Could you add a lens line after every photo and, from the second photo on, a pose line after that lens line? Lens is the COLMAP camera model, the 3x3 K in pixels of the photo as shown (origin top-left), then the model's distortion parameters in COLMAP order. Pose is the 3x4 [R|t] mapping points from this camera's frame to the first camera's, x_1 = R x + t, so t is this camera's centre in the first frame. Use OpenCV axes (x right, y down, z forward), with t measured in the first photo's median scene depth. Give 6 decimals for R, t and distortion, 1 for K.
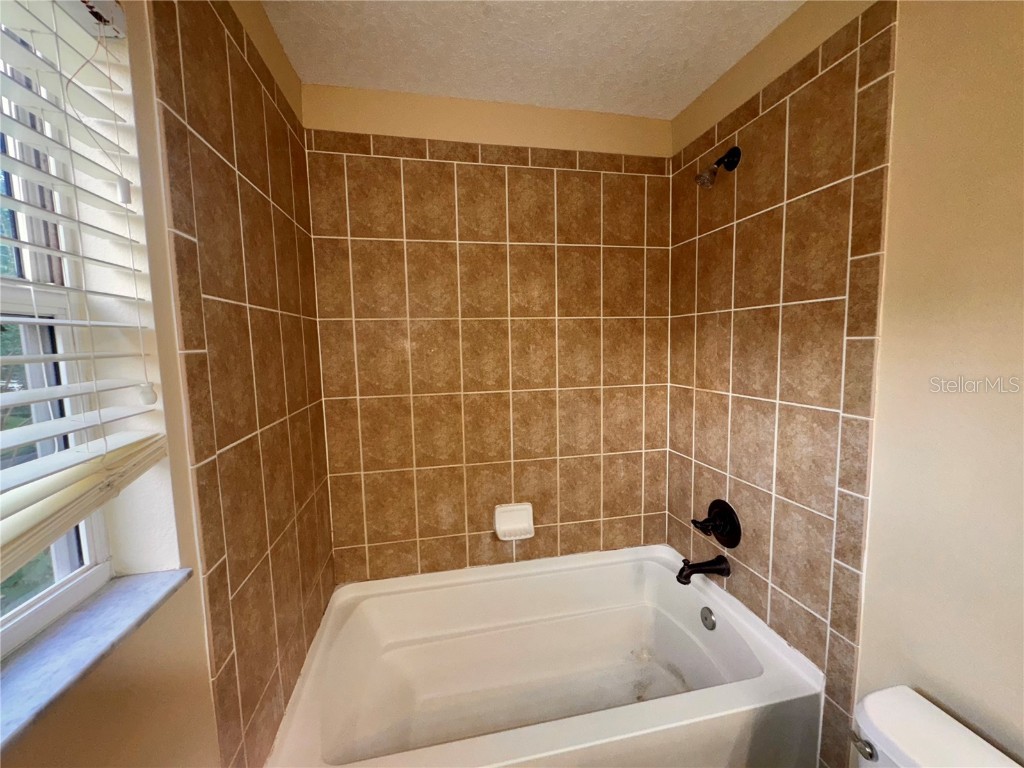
lens RADIAL K [[409.3, 0, 512.0], [0, 409.3, 384.0], [0, 0, 1]] dist [-0.004363, 0.000104]
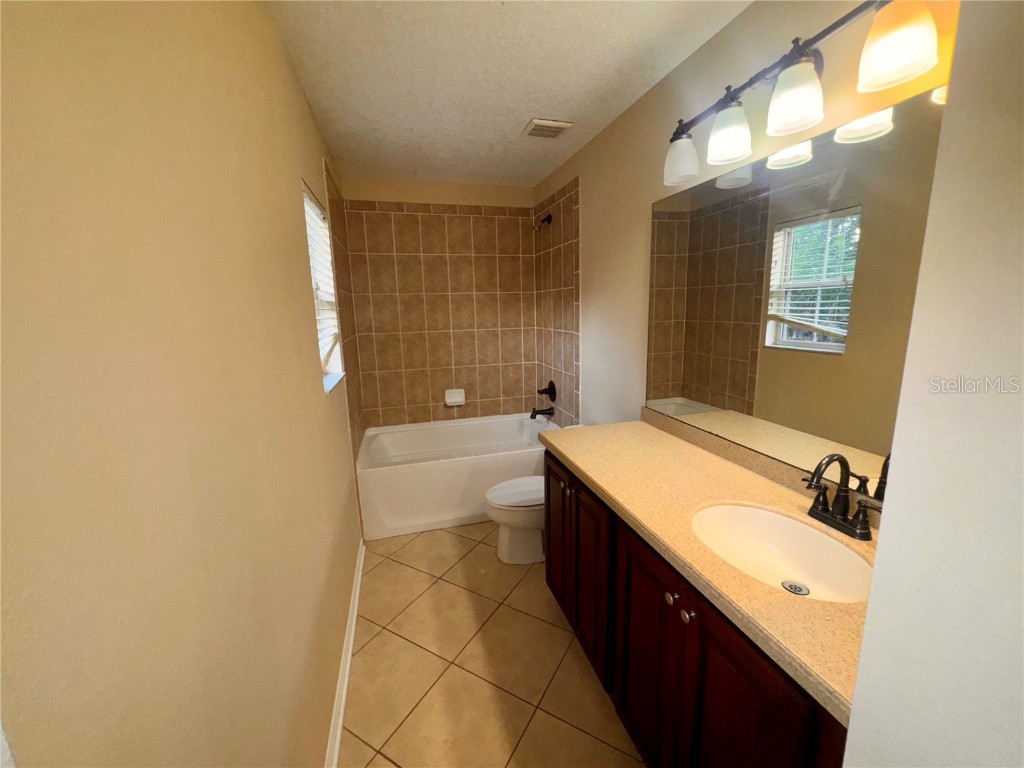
lens RADIAL K [[409.3, 0, 512.0], [0, 409.3, 384.0], [0, 0, 1]] dist [-0.004363, 0.000104]
pose [[0.997336, -0.016568, 0.071039, 0.144422], [0.010525, 0.996359, 0.084609, 0.109680], [-0.072182, -0.083636, 0.993879, -1.004207]]
